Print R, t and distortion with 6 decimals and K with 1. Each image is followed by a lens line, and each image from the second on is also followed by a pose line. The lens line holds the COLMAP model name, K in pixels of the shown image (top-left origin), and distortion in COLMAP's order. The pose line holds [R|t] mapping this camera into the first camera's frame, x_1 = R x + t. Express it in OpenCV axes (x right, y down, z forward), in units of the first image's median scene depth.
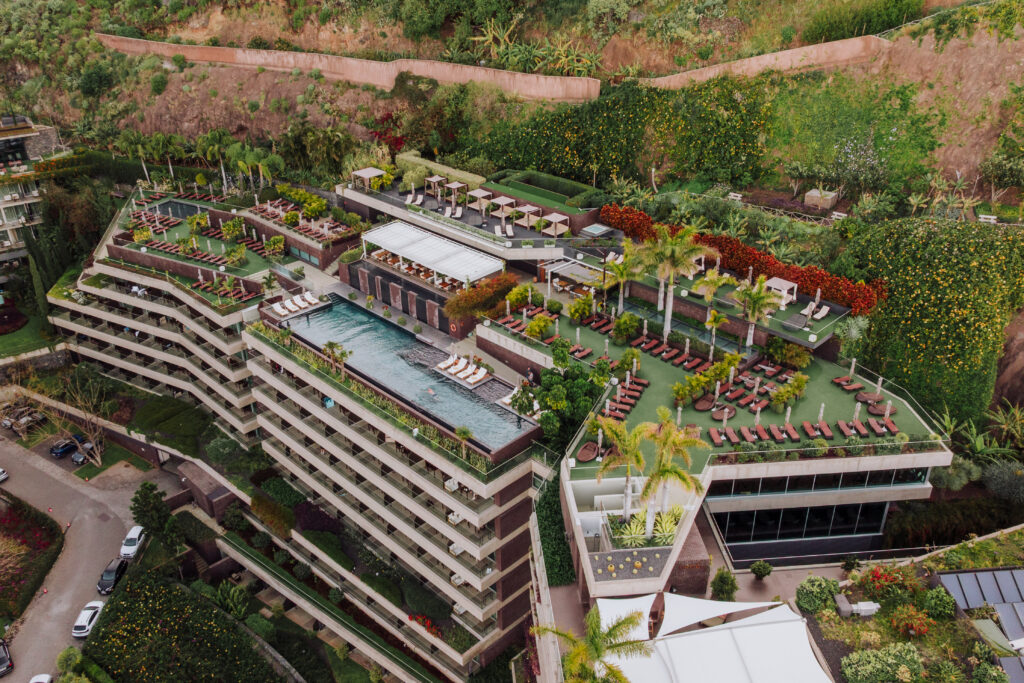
lens RADIAL K [[787.5, 0, 512.0], [0, 787.5, 341.5], [0, 0, 1]] dist [-0.008029, -0.009243]
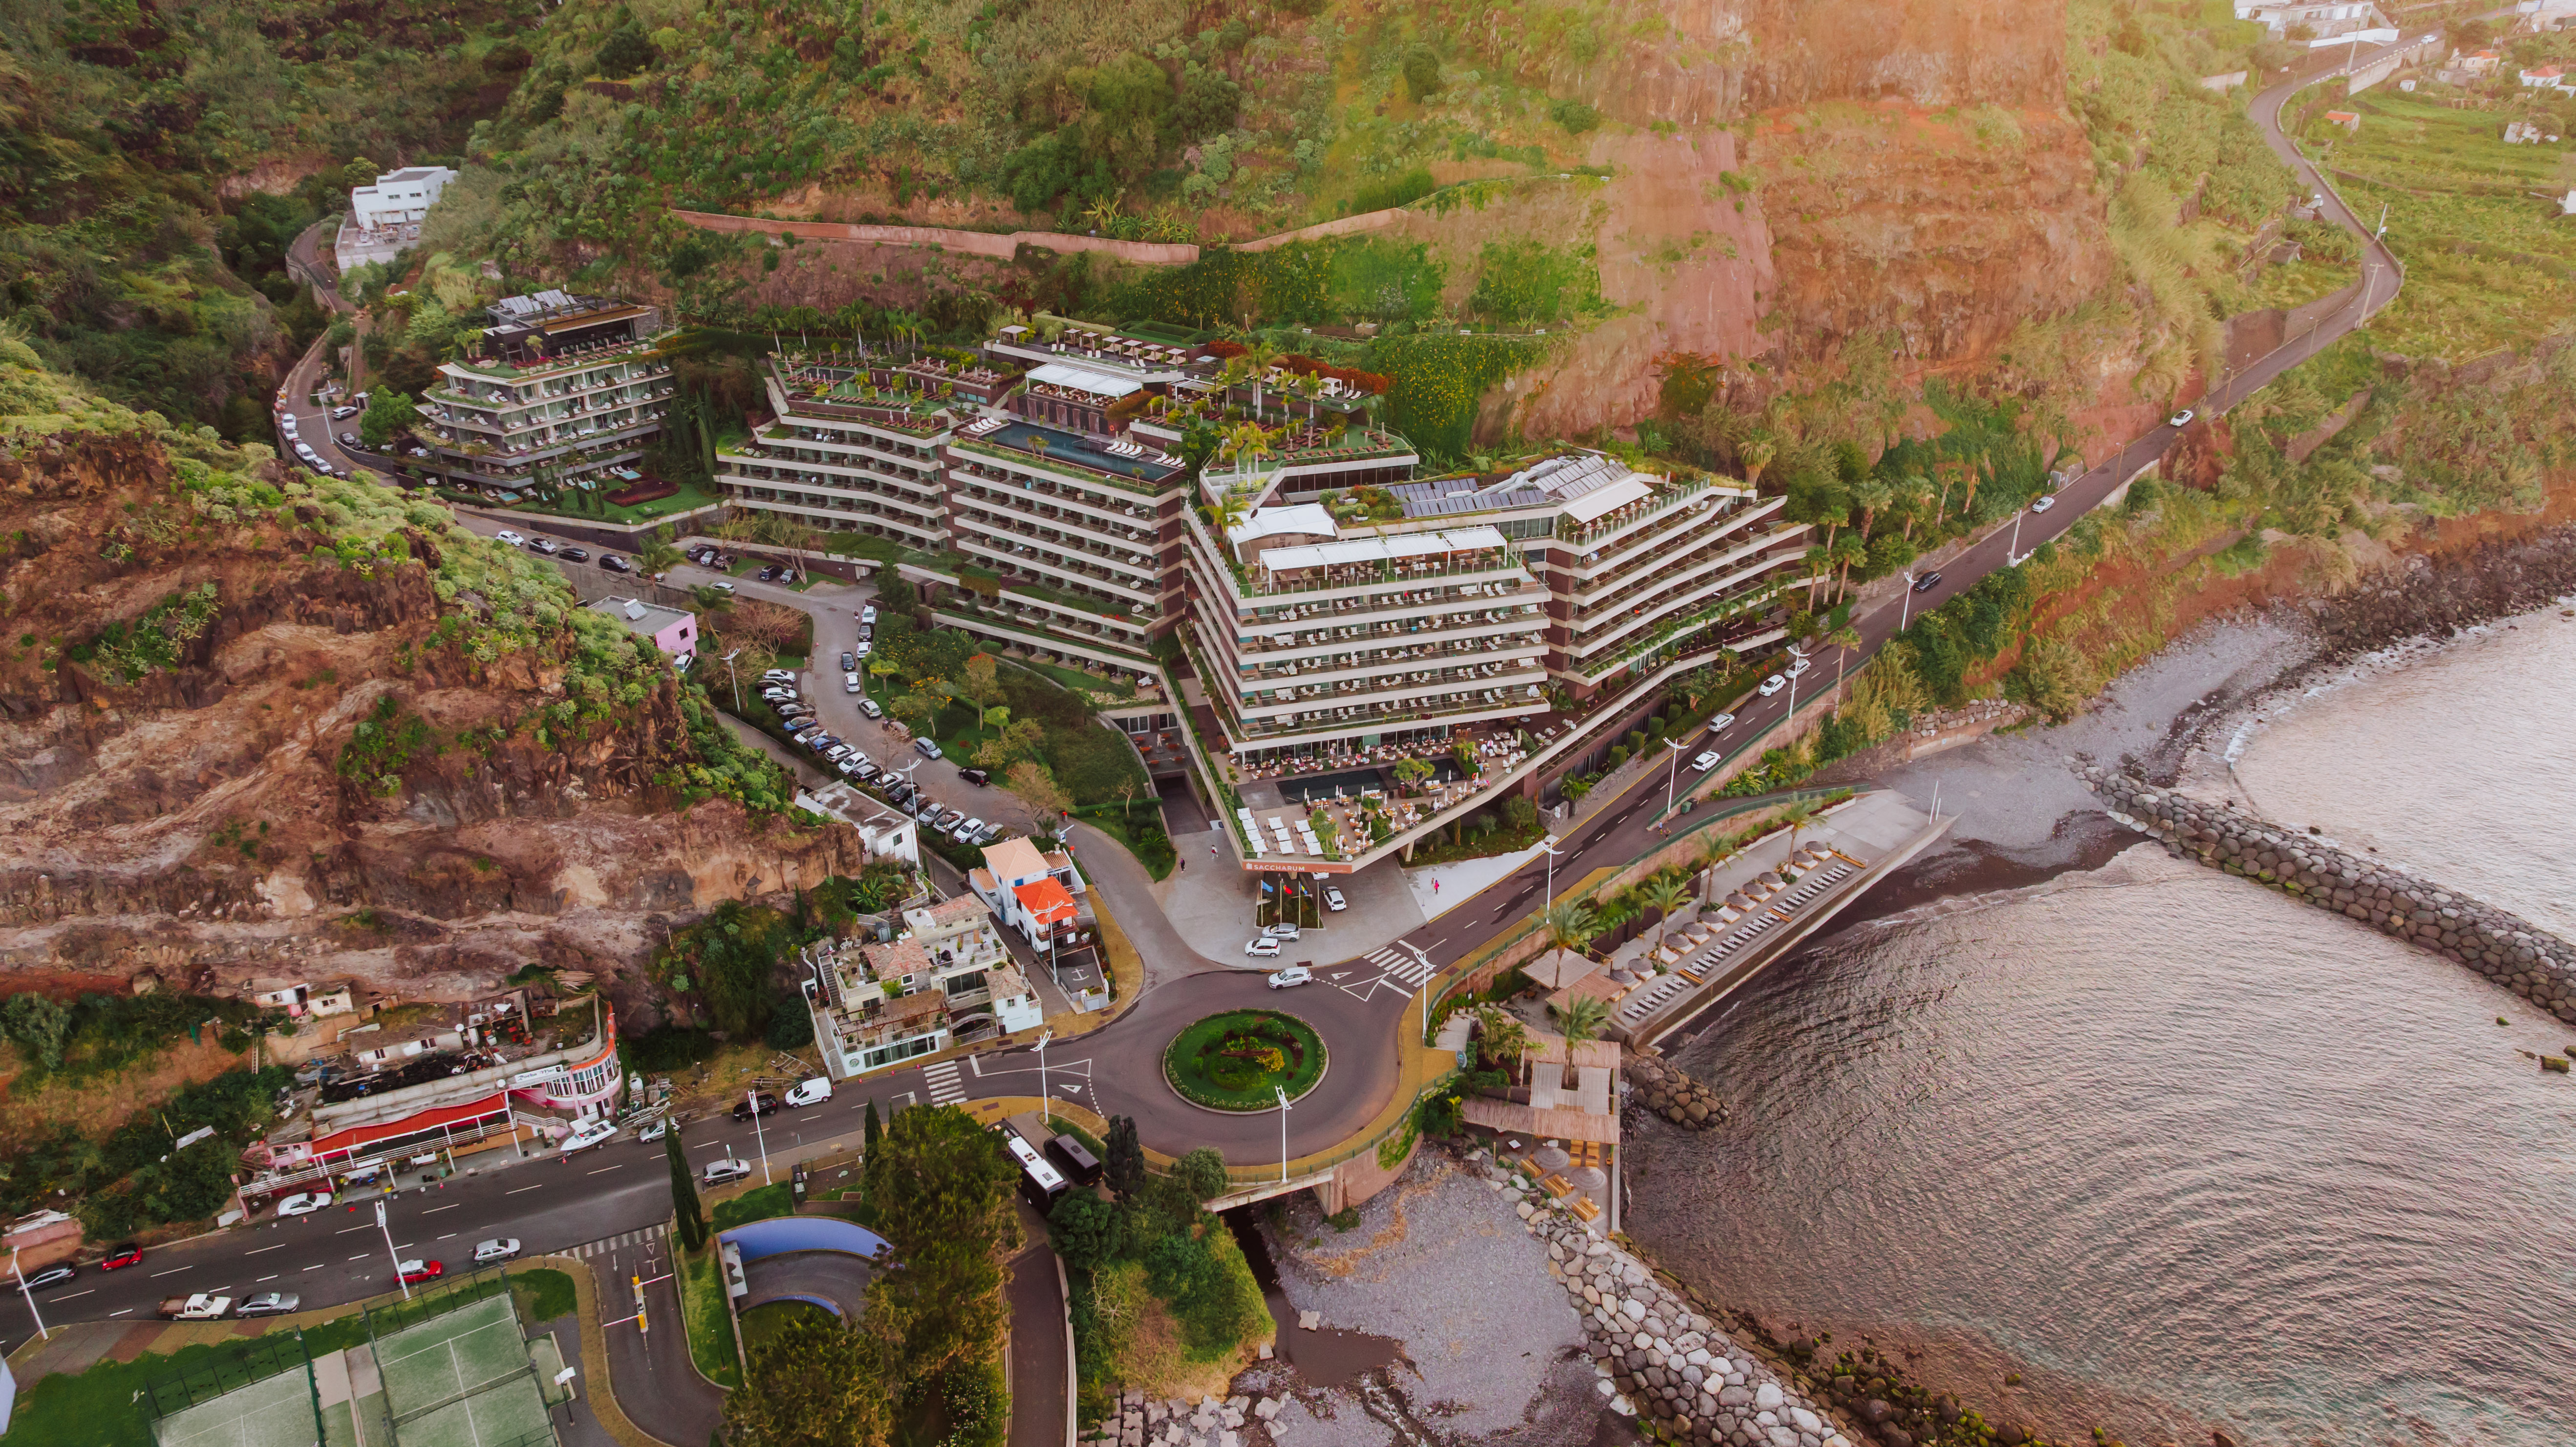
lens RADIAL K [[1690.4, 0, 1288.0], [0, 1690.4, 723.5], [0, 0, 1]] dist [0.006815, -0.000609]
pose [[0.984956, -0.078447, 0.153973, -0.227795], [0.082241, 0.996442, -0.018422, 0.496306], [-0.151980, 0.030808, 0.987903, -1.696318]]
